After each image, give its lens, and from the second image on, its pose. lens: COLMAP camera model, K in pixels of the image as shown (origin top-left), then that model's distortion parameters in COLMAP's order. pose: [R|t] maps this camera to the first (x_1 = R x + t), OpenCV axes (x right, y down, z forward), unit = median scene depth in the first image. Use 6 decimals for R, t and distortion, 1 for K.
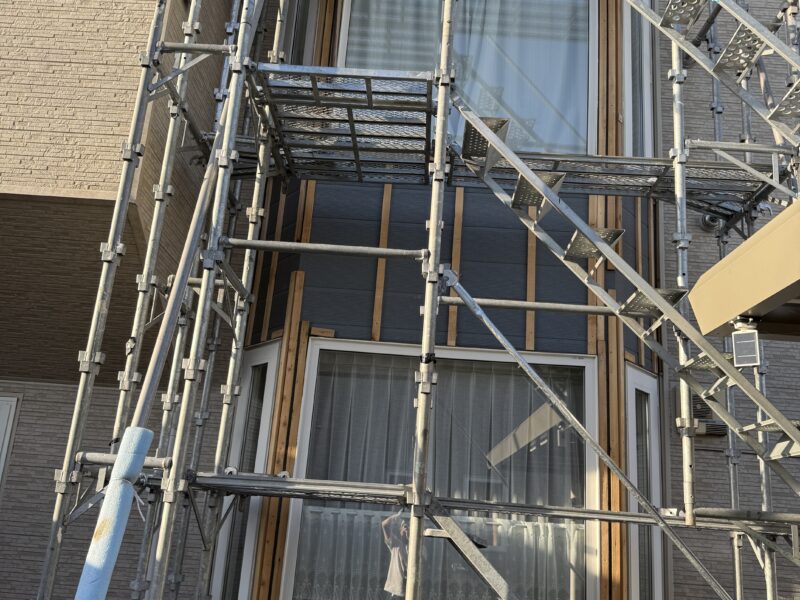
lens RADIAL K [[739.3, 0, 400.0], [0, 739.3, 300.0], [0, 0, 1]] dist [0.087490, -0.176499]
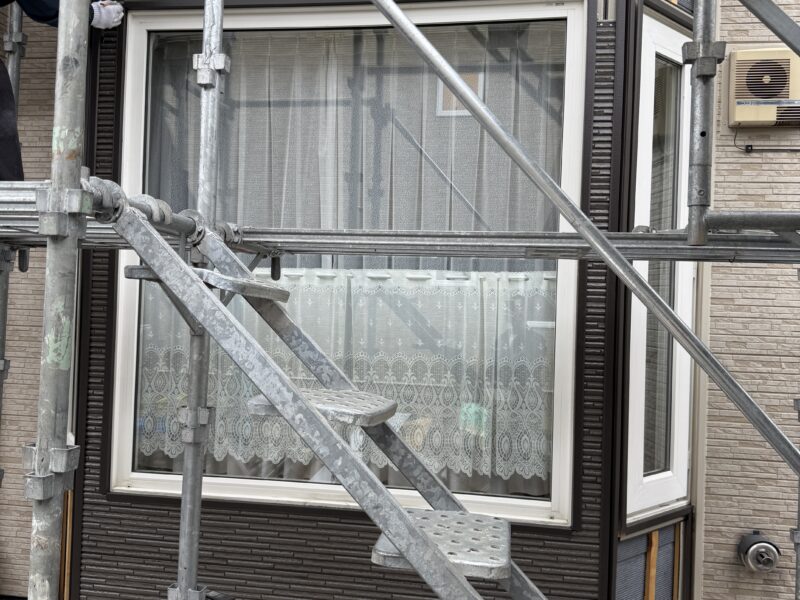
lens RADIAL K [[743.6, 0, 393.5], [0, 743.6, 295.7], [0, 0, 1]] dist [0.058501, -0.112120]
pose [[0.987499, -0.041055, -0.152185, 0.202351], [0.079511, 0.963391, 0.256039, 0.145281], [0.136102, -0.264938, 0.954612, 0.358604]]
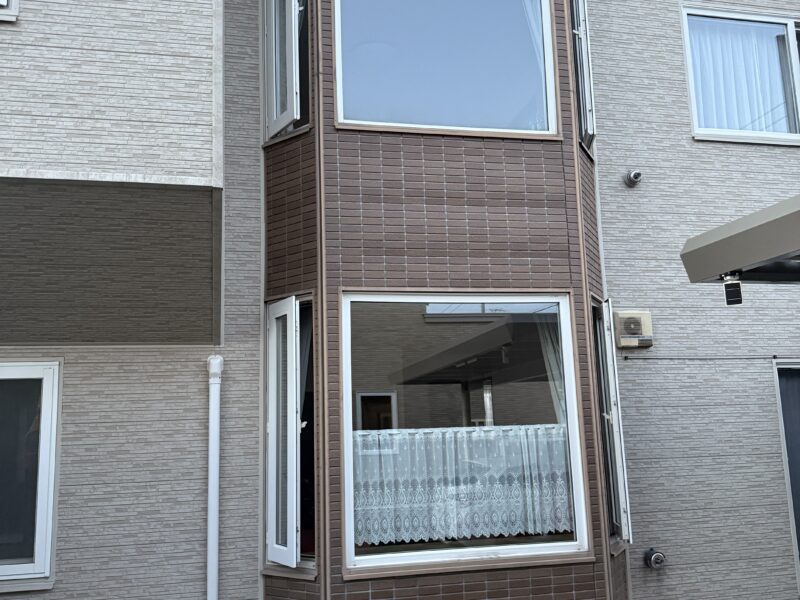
lens RADIAL K [[739.3, 0, 400.0], [0, 739.3, 300.0], [0, 0, 1]] dist [0.087490, -0.176499]
pose [[0.968314, -0.060941, 0.242187, -0.331273], [0.033095, 0.992530, 0.117427, -0.073658], [-0.247534, -0.105691, 0.963097, -0.154690]]
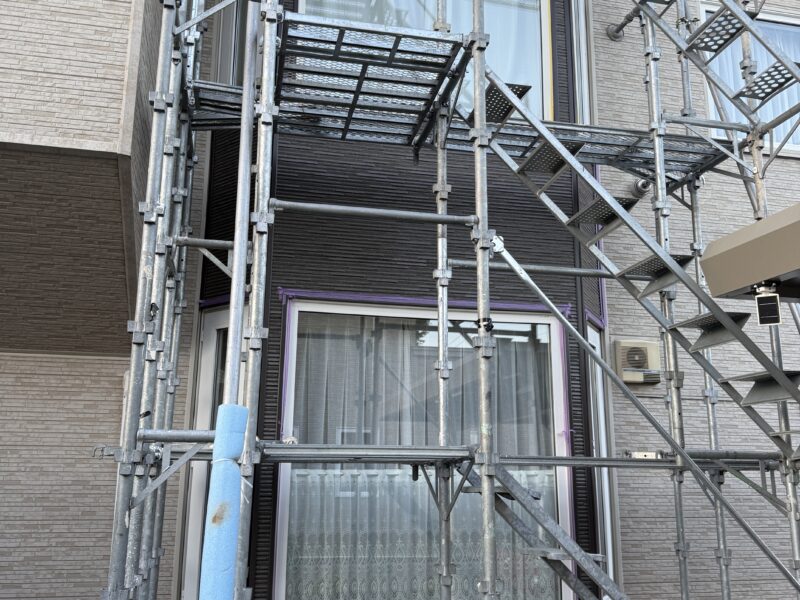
lens RADIAL K [[743.6, 0, 393.5], [0, 743.6, 295.7], [0, 0, 1]] dist [0.058501, -0.112120]
pose [[0.972625, -0.008150, 0.232236, -0.224055], [-0.005774, 0.998229, 0.059212, -0.012878], [-0.232307, -0.058932, 0.970856, 0.021422]]
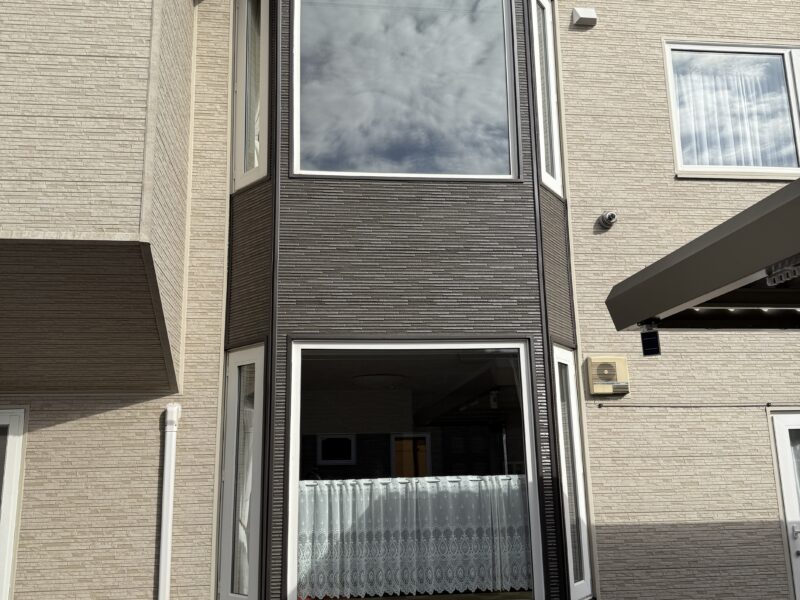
lens RADIAL K [[739.3, 0, 400.0], [0, 739.3, 300.0], [0, 0, 1]] dist [0.087490, -0.176499]
pose [[0.988757, -0.060941, 0.136550, -0.114611], [0.052706, 0.996613, 0.063129, -0.081073], [-0.139935, -0.055222, 0.988620, -0.191765]]
